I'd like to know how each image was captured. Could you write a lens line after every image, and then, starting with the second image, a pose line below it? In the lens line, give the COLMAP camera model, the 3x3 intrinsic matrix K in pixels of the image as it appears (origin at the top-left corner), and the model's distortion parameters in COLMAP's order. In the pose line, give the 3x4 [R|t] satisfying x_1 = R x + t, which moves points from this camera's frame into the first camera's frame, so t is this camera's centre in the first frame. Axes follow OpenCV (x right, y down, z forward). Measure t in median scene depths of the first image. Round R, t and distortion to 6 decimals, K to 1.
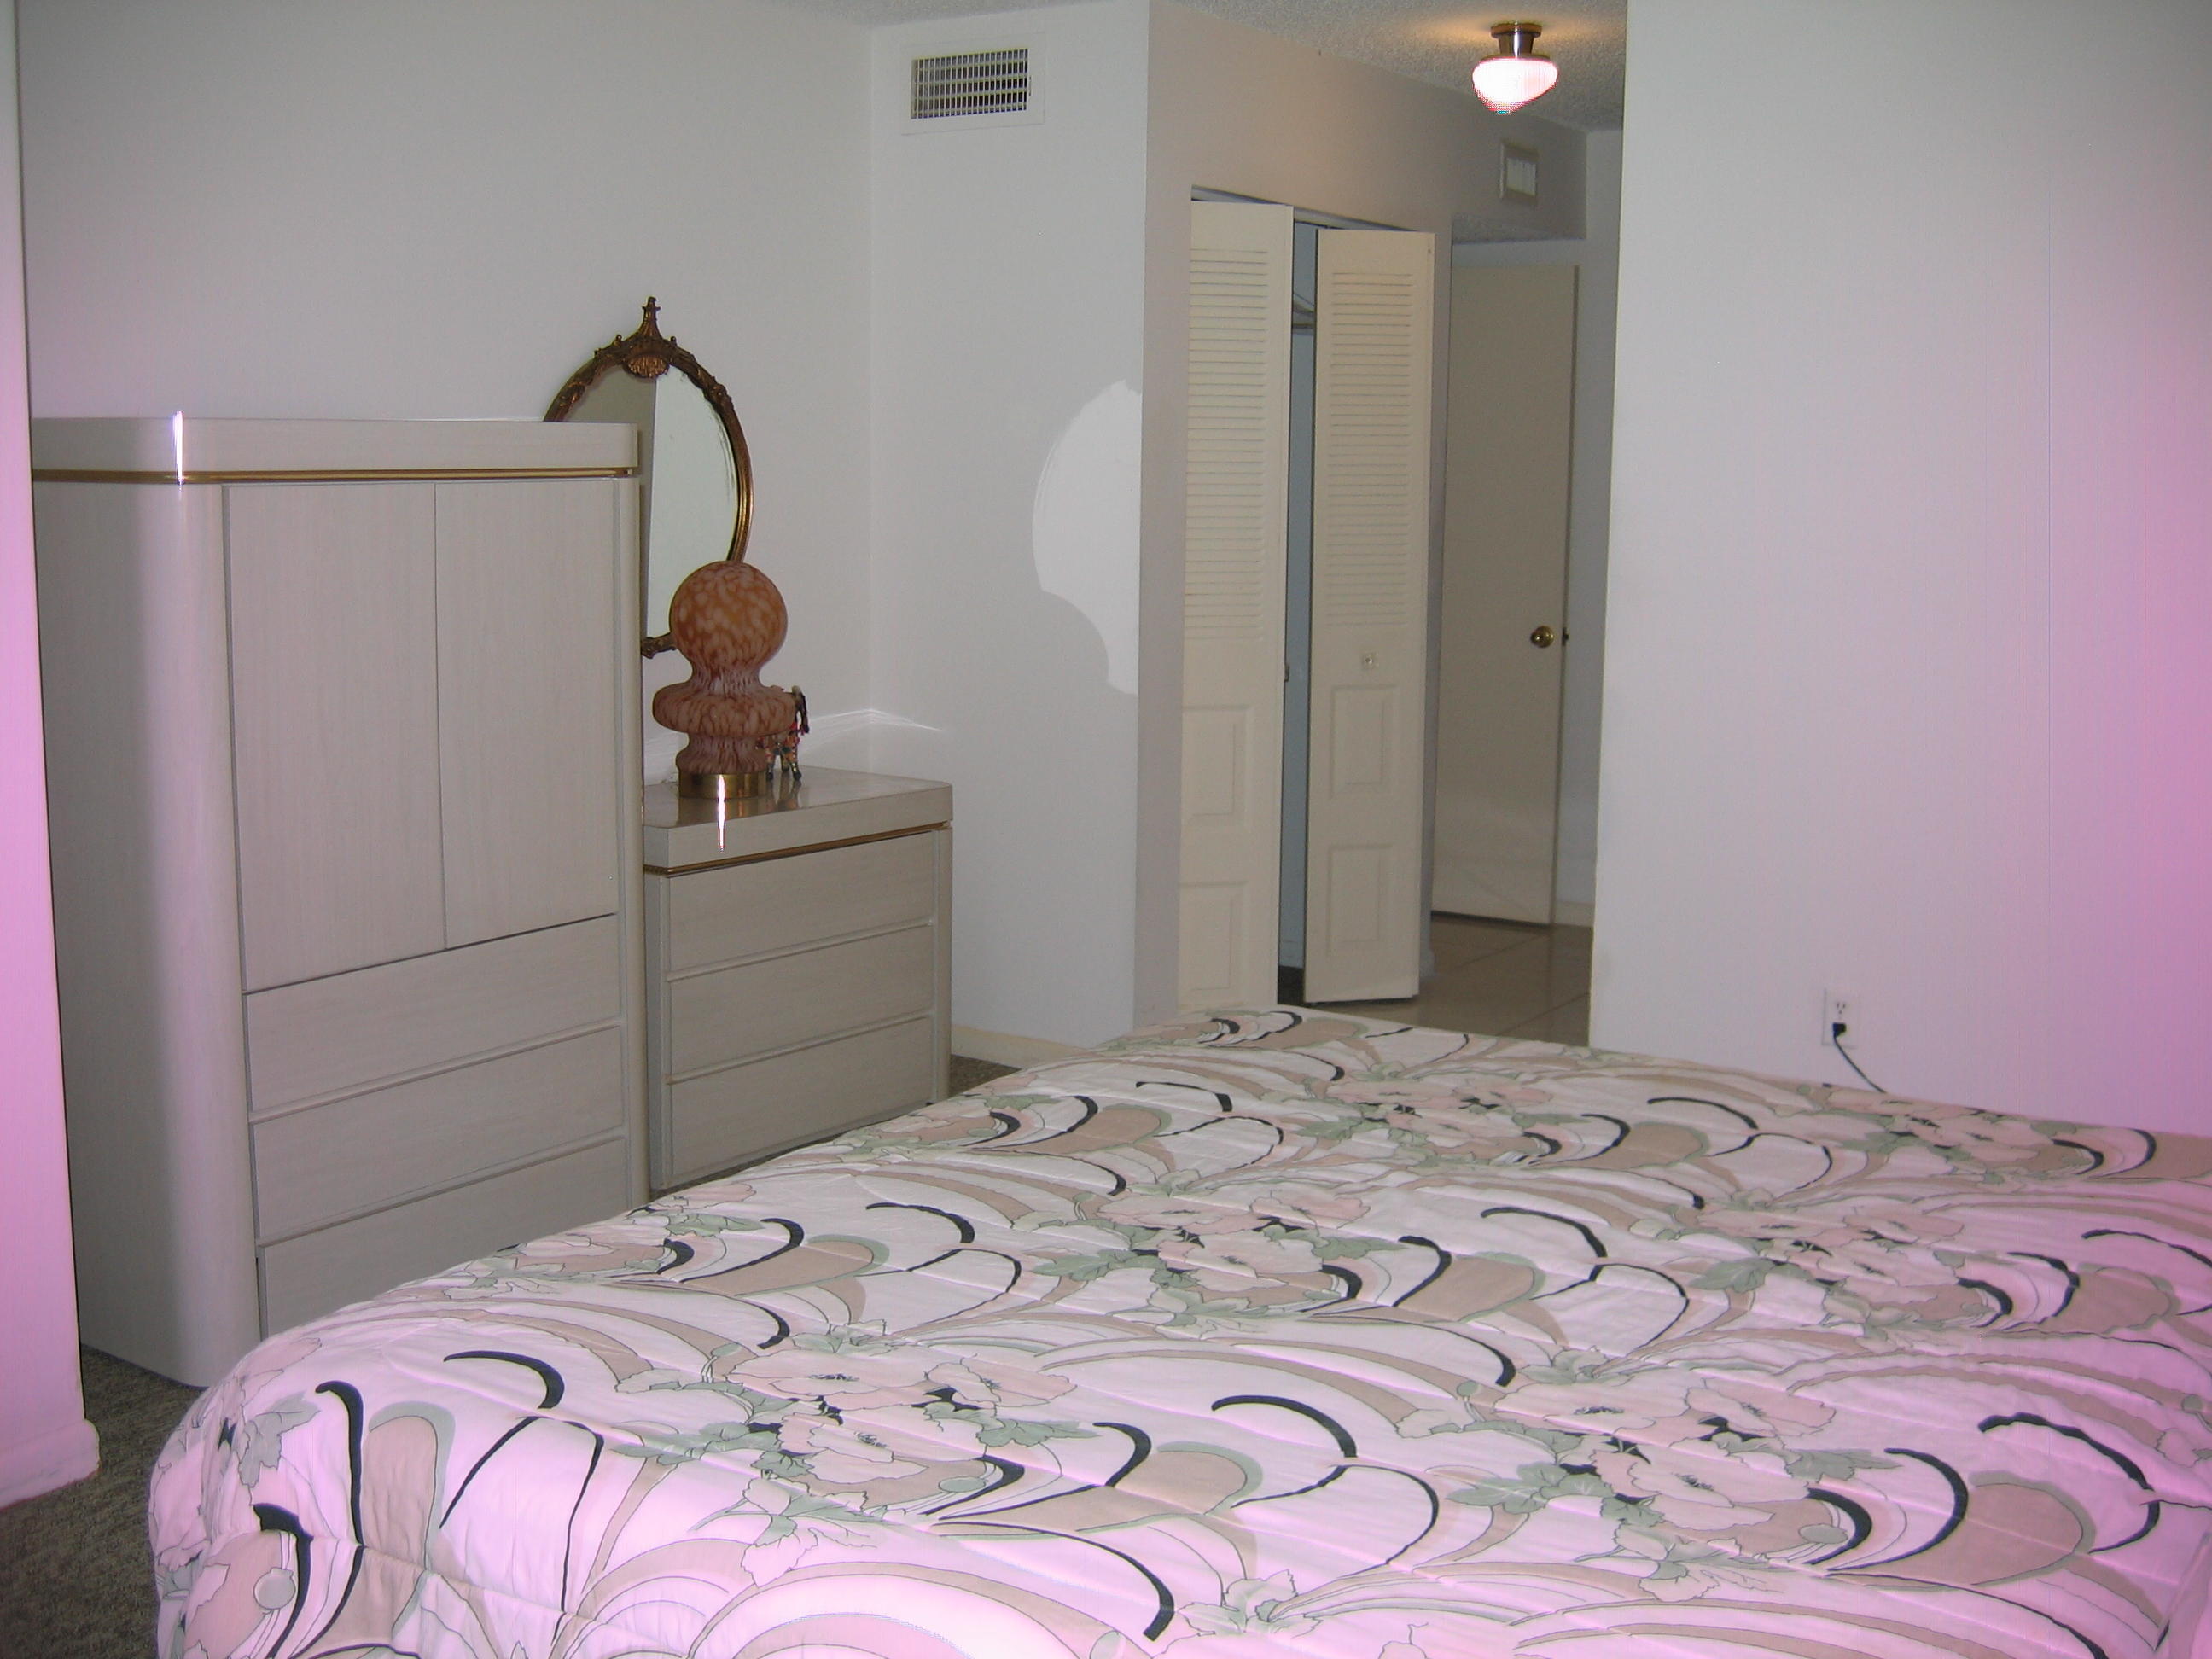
lens RADIAL K [[2418.9, 0, 1099.3], [0, 2418.9, 823.5], [0, 0, 1]] dist [-0.138358, 0.118194]
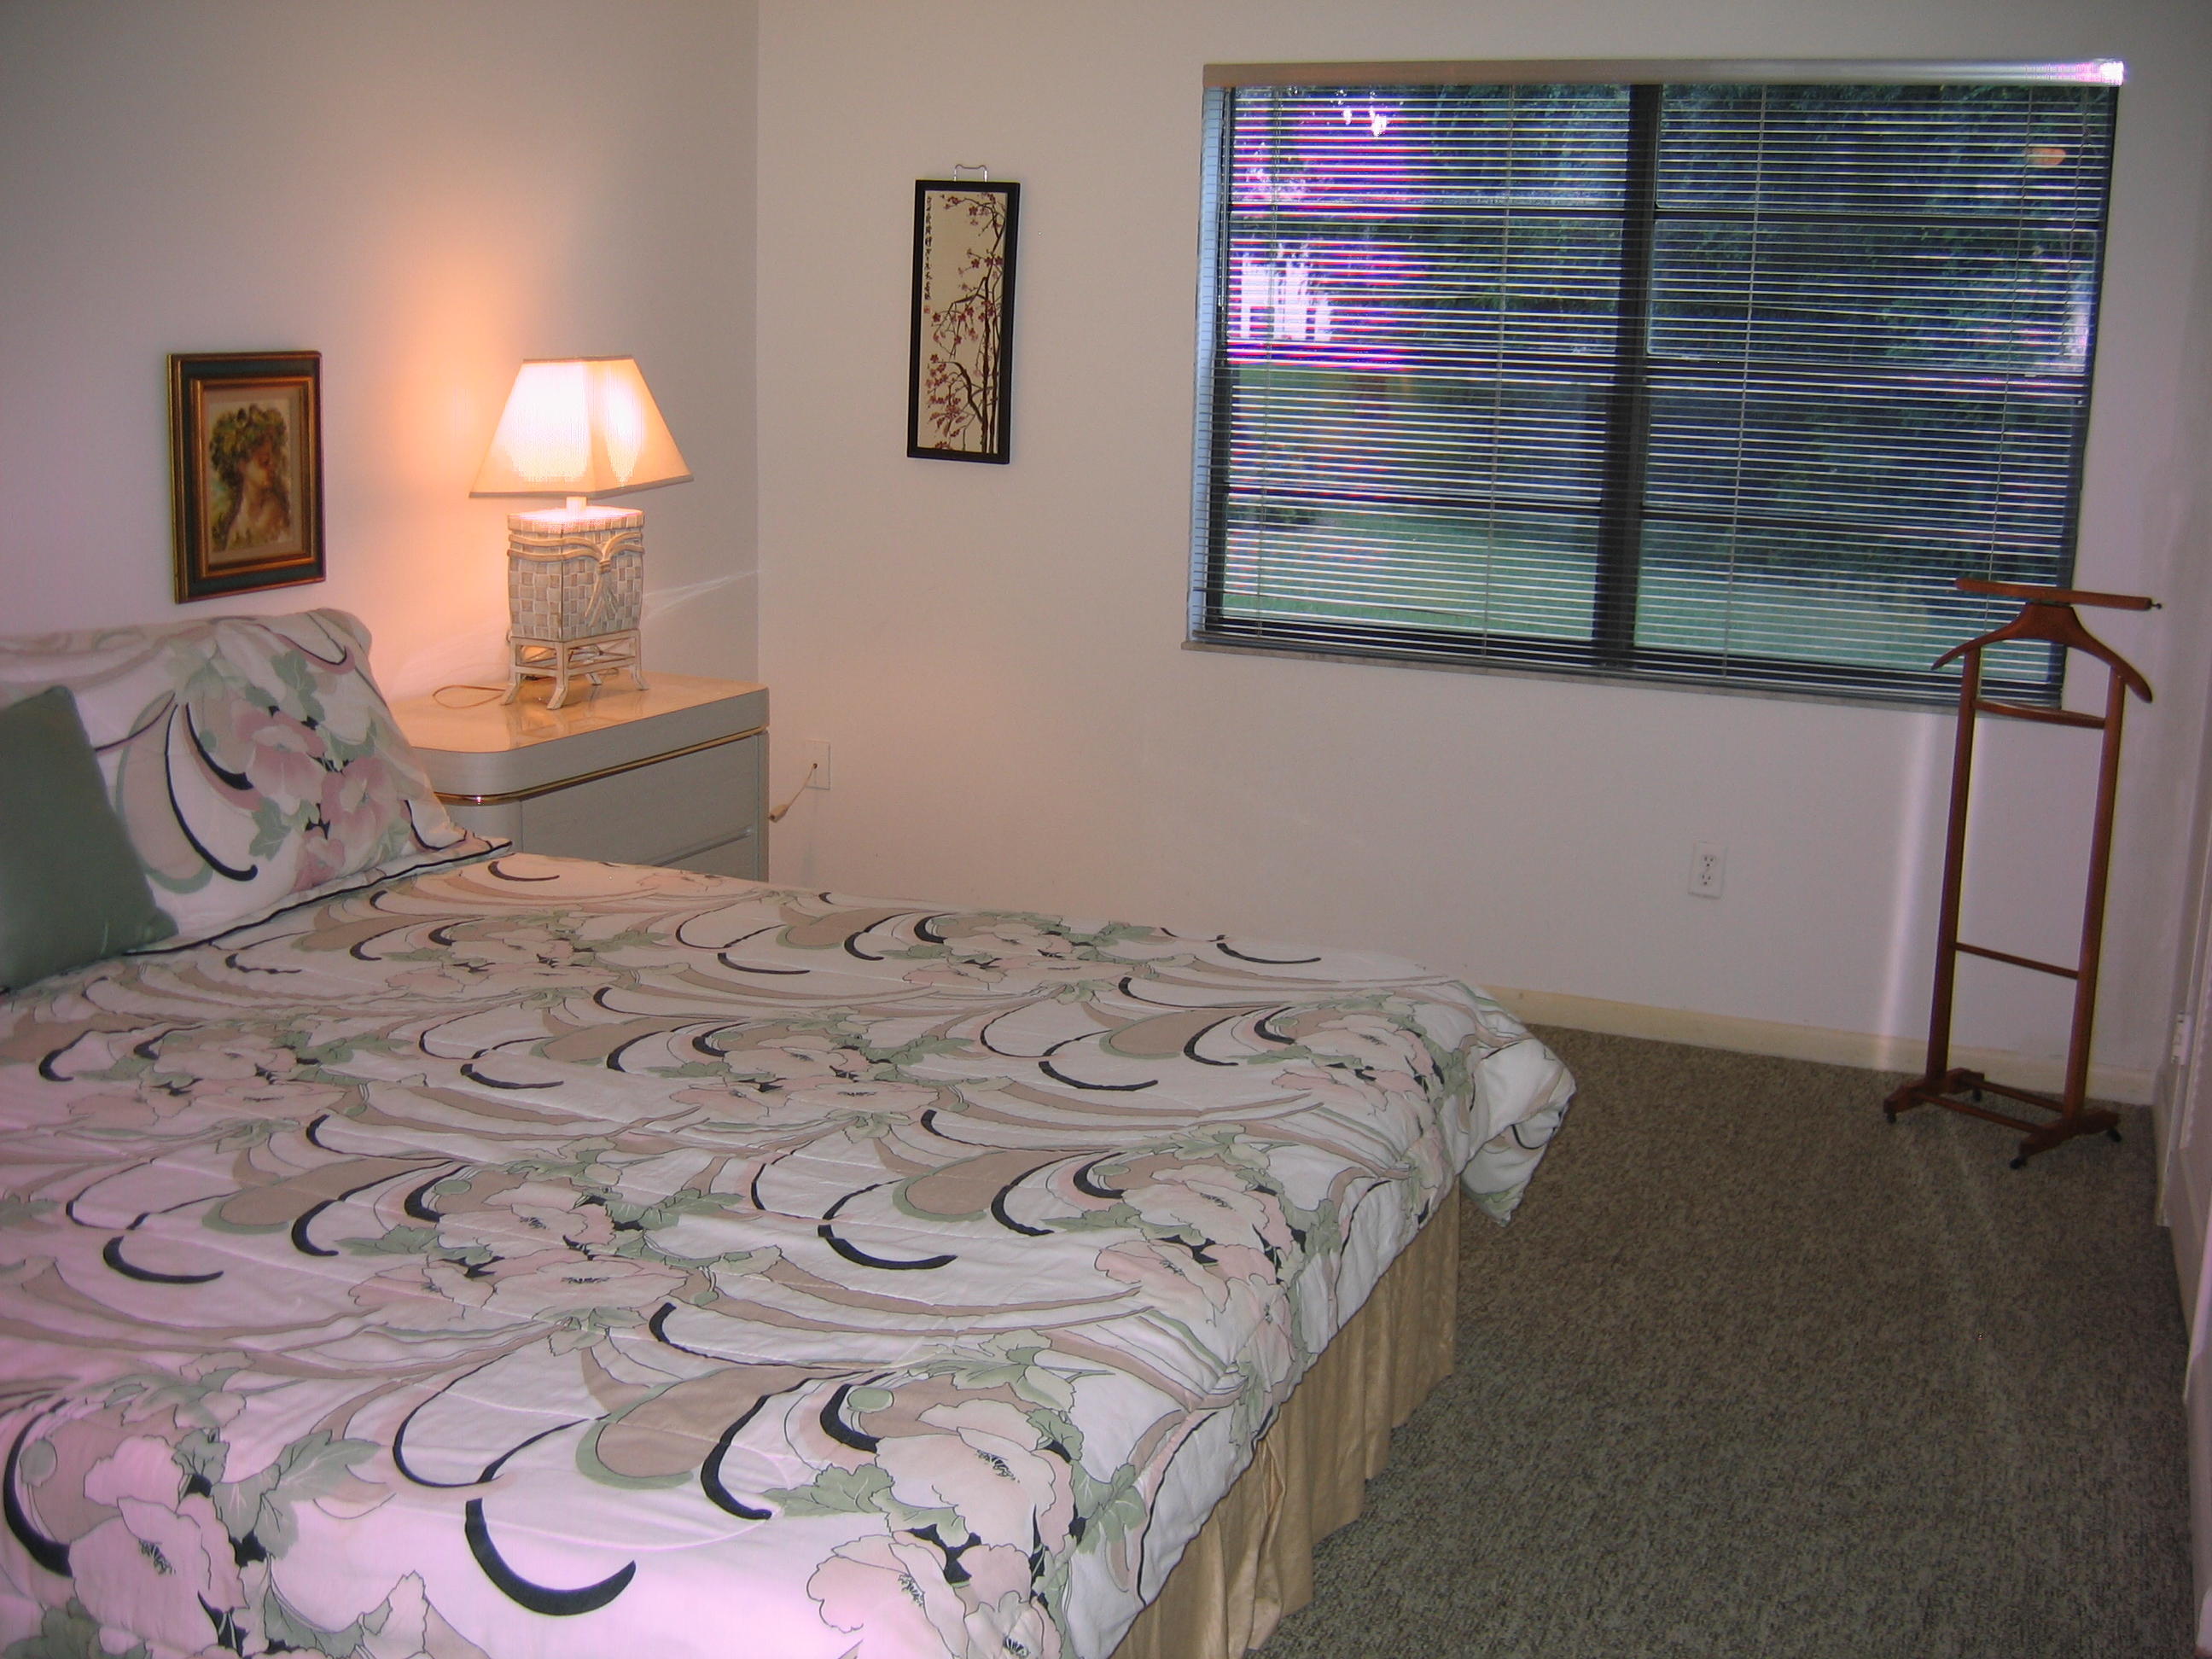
lens RADIAL K [[2418.9, 0, 1099.3], [0, 2418.9, 823.5], [0, 0, 1]] dist [-0.138358, 0.118194]
pose [[-0.979728, 0.001903, -0.200322, 0.174464], [-0.068026, 0.937377, 0.341608, -0.382171], [0.188428, 0.348310, -0.918246, 2.424636]]
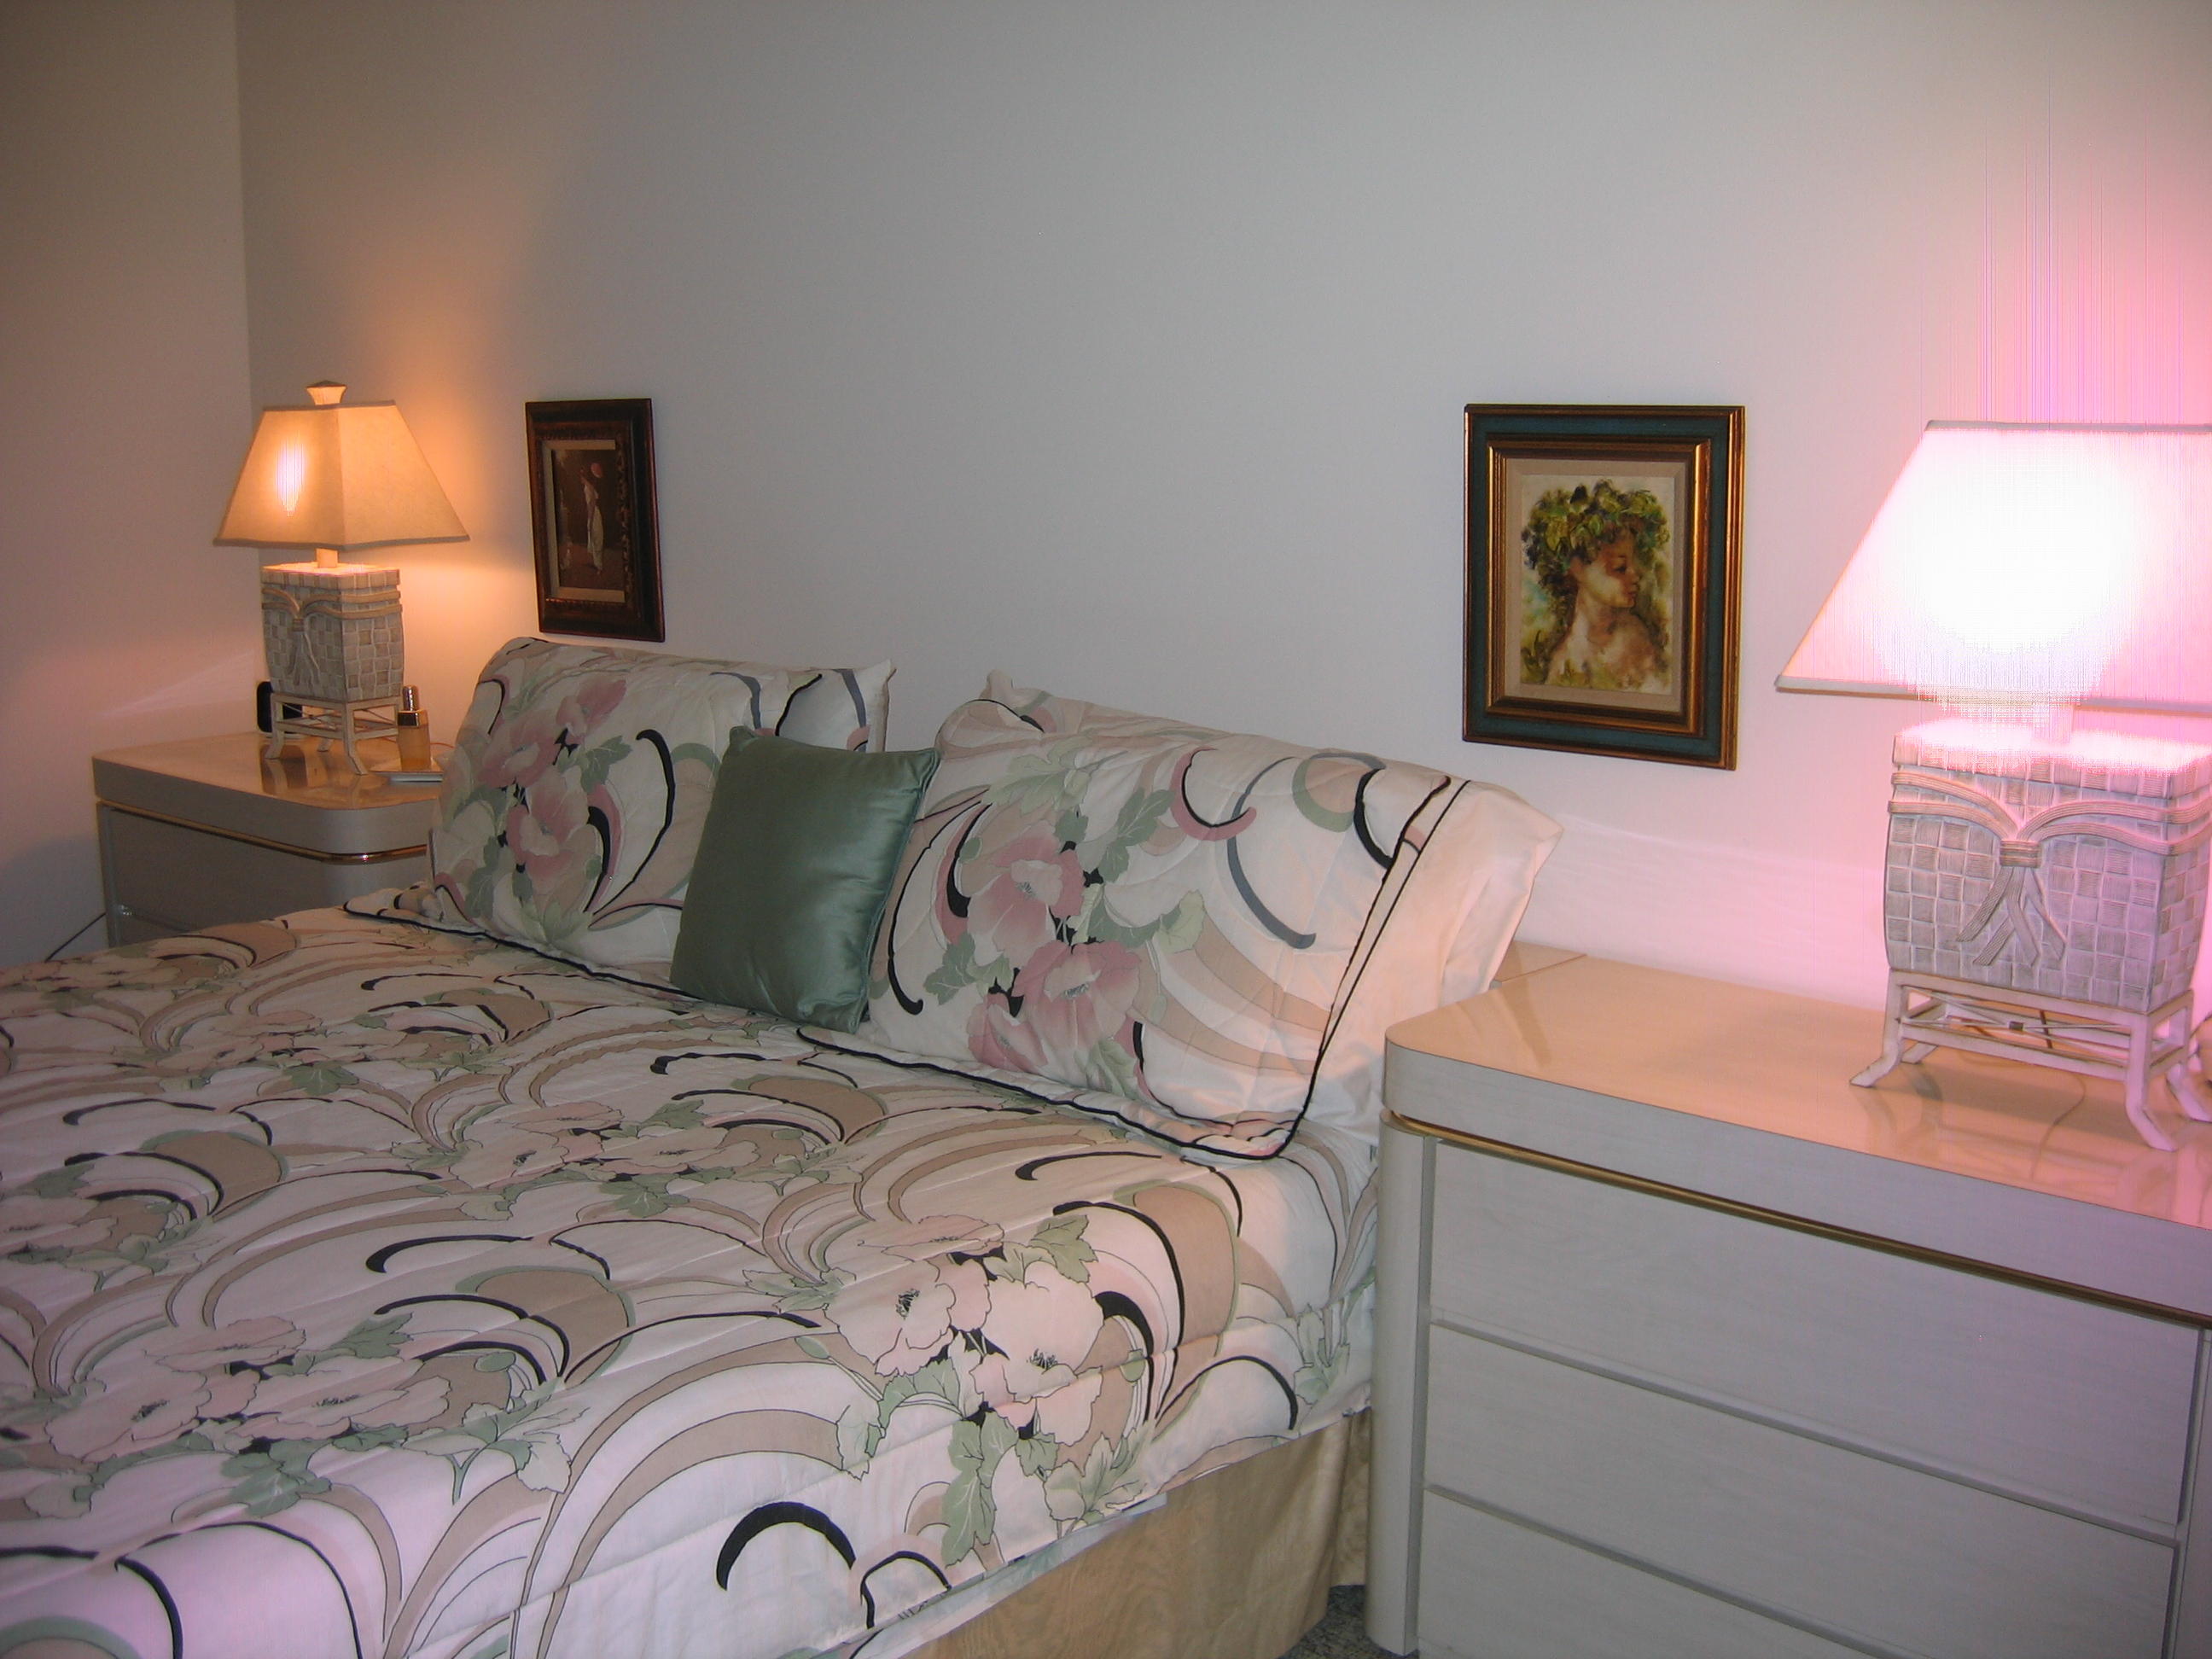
lens RADIAL K [[2418.9, 0, 1099.3], [0, 2418.9, 823.5], [0, 0, 1]] dist [-0.138358, 0.118194]
pose [[0.143467, -0.188561, 0.971526, -0.890391], [0.146500, 0.974912, 0.167584, -0.077342], [-0.978752, 0.118286, 0.167492, 0.497212]]
